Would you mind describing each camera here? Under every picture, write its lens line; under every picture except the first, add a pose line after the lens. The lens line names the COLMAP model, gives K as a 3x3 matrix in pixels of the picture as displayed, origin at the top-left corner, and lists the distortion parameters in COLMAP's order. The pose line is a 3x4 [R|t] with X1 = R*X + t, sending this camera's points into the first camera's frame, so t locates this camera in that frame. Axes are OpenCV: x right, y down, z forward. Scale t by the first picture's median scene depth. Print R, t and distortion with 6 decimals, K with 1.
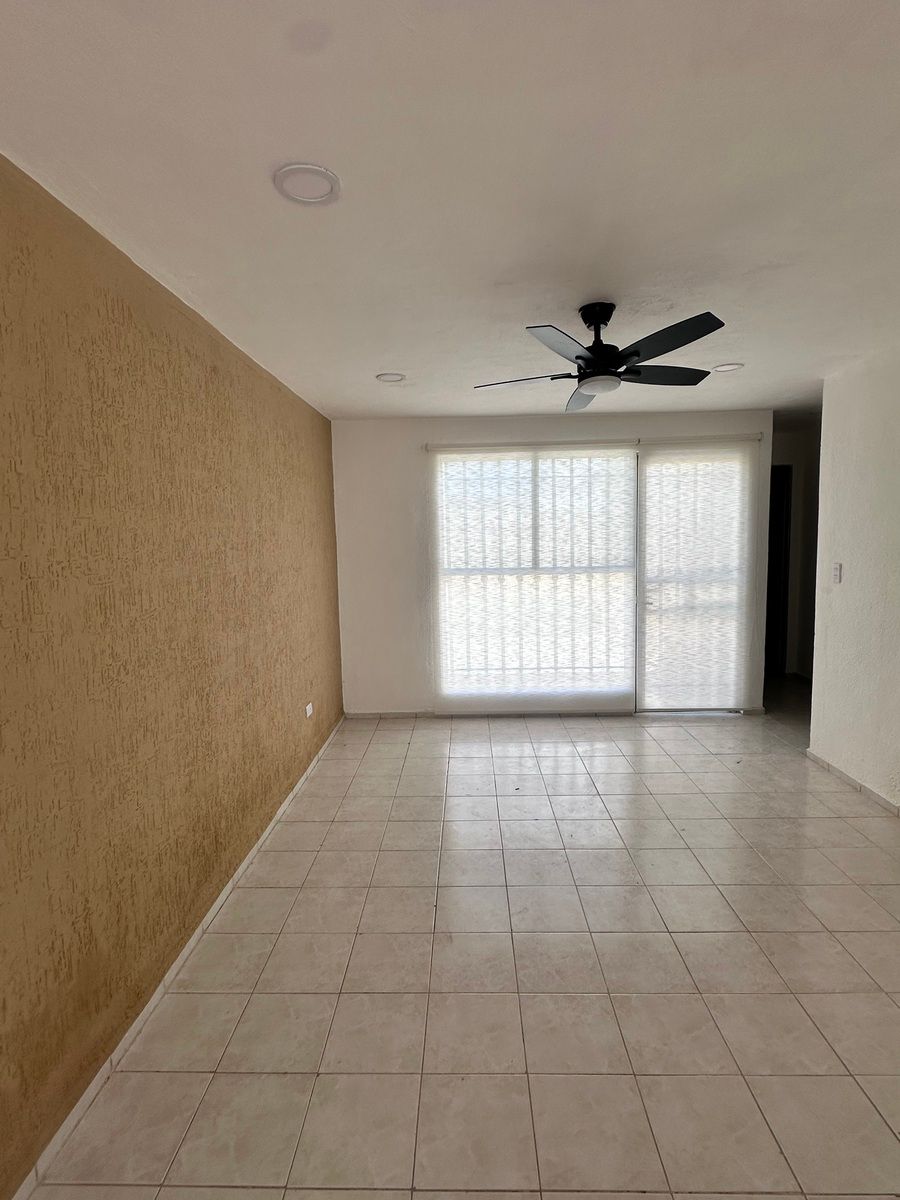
lens RADIAL K [[594.2, 0, 447.9], [0, 594.2, 596.2], [0, 0, 1]] dist [0.002060, 0.000401]
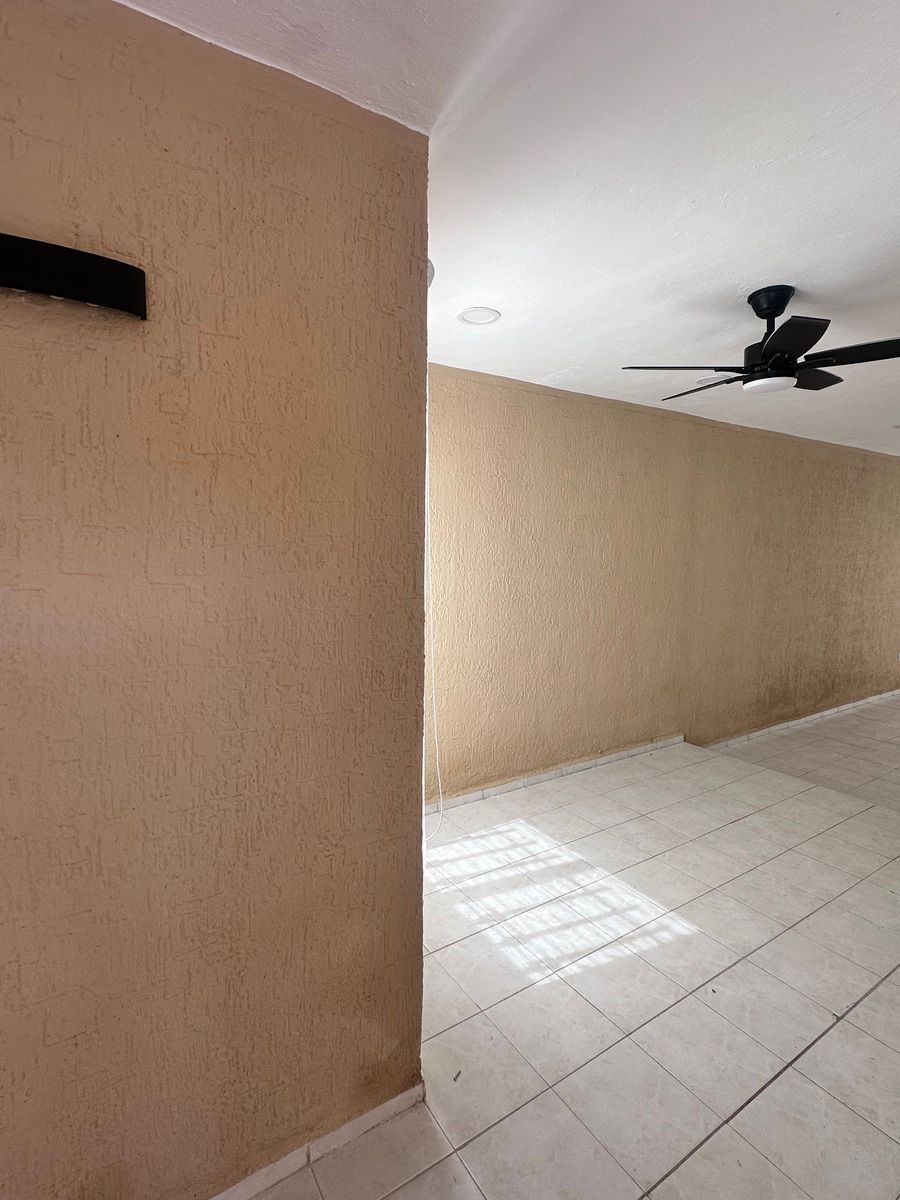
lens RADIAL K [[593.3, 0, 447.2], [0, 593.3, 600.9], [0, 0, 1]] dist [-0.001304, -0.000709]
pose [[0.569724, 0.112081, -0.814157, 0.437246], [-0.103407, 0.992560, 0.064280, 0.084090], [0.815304, 0.047568, 0.577075, -1.150731]]
